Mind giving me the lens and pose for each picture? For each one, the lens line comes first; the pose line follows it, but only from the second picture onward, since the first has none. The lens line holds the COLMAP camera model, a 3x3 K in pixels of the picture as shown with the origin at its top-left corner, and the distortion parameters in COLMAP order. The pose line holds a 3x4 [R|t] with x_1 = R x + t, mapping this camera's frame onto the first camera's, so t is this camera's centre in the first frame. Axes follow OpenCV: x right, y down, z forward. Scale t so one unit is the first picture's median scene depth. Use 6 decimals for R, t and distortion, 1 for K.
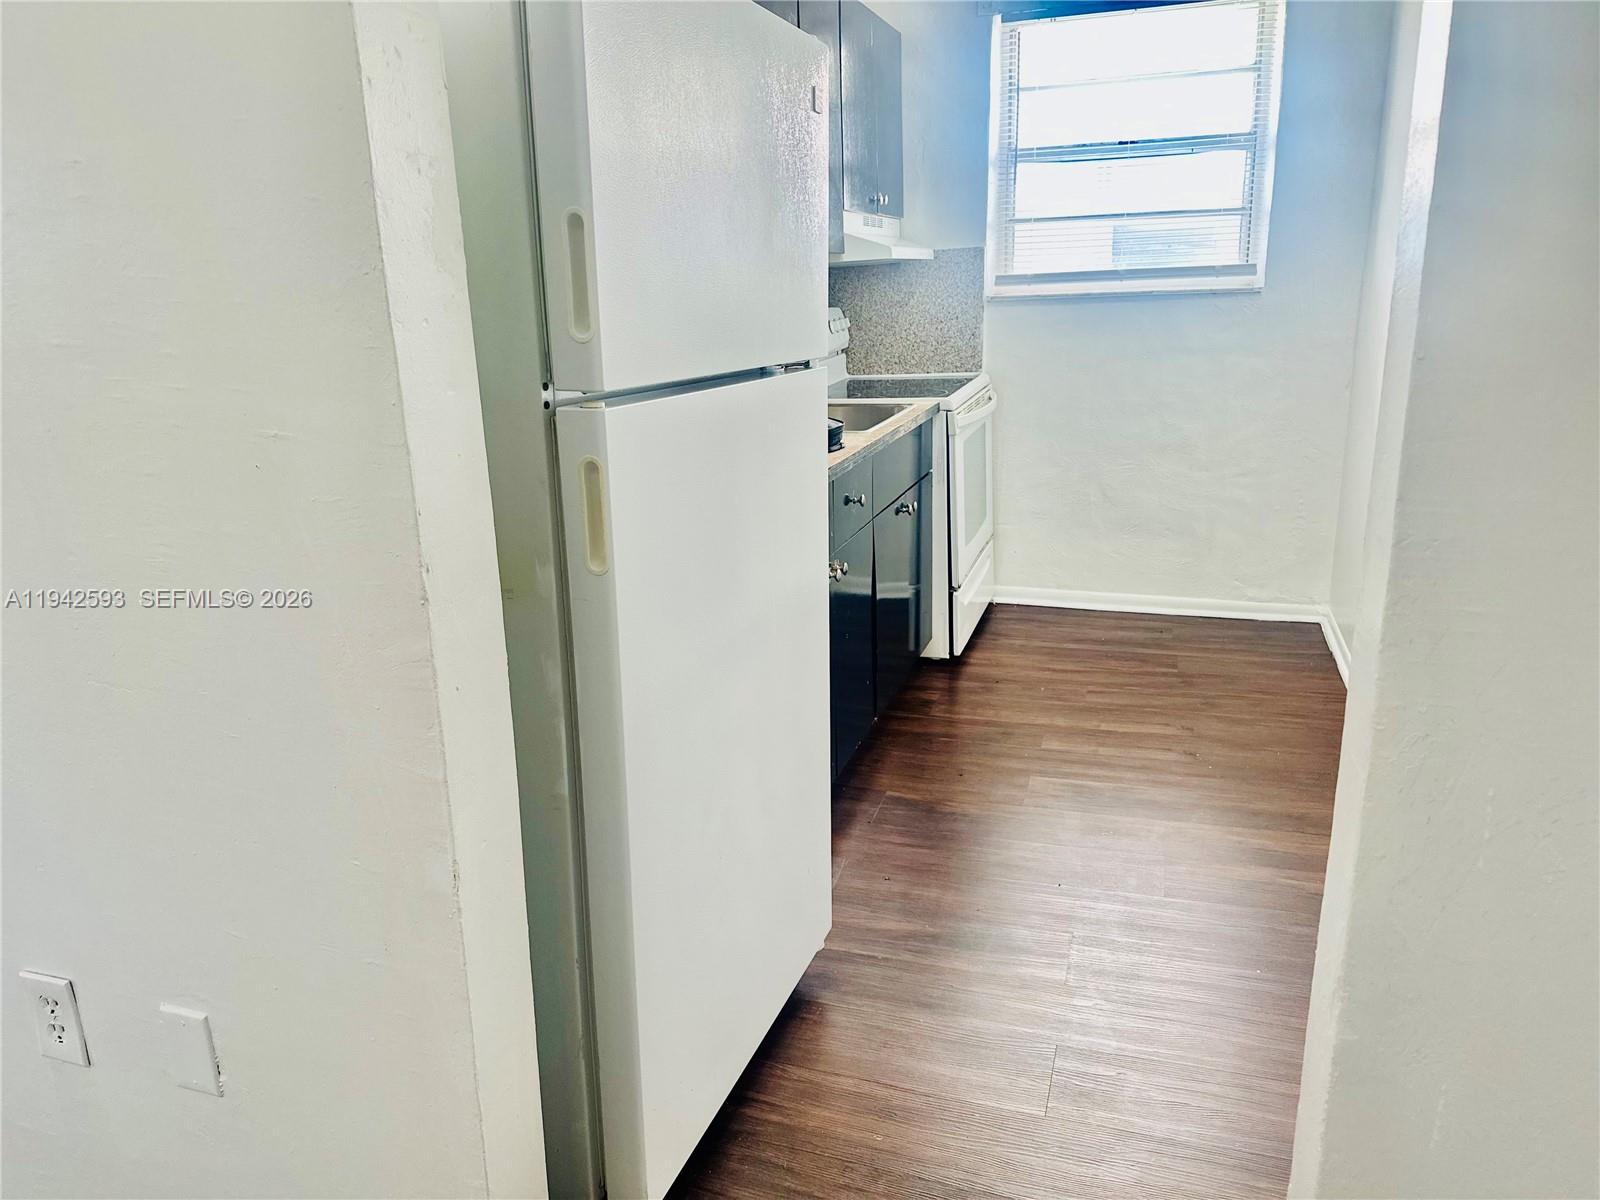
lens RADIAL K [[1140.9, 0, 797.4], [0, 1140.9, 601.2], [0, 0, 1]] dist [0.001876, -0.009130]
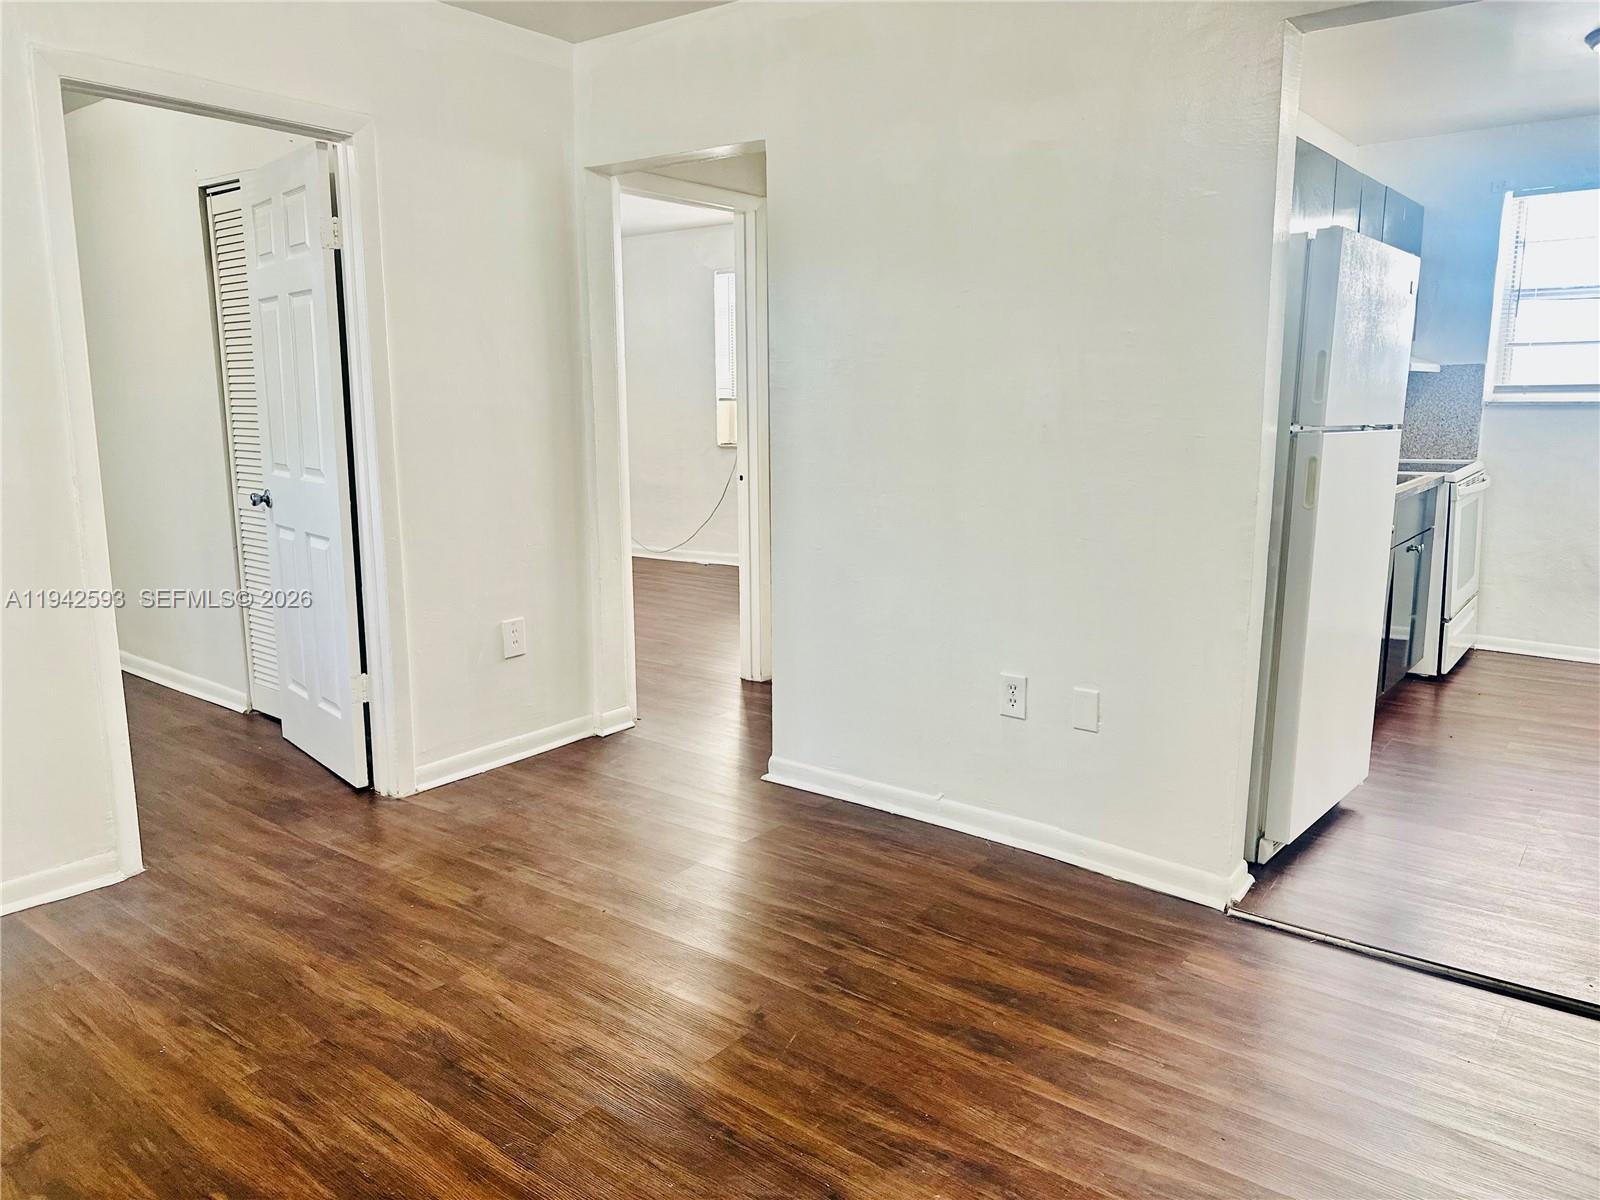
lens RADIAL K [[1140.9, 0, 776.2], [0, 1140.9, 570.0], [0, 0, 1]] dist [0.001876, -0.009130]
pose [[0.932120, 0.080592, -0.353070, -0.113152], [-0.120104, 0.988542, -0.091436, 0.137089], [0.341655, 0.127635, 0.931118, -0.453347]]
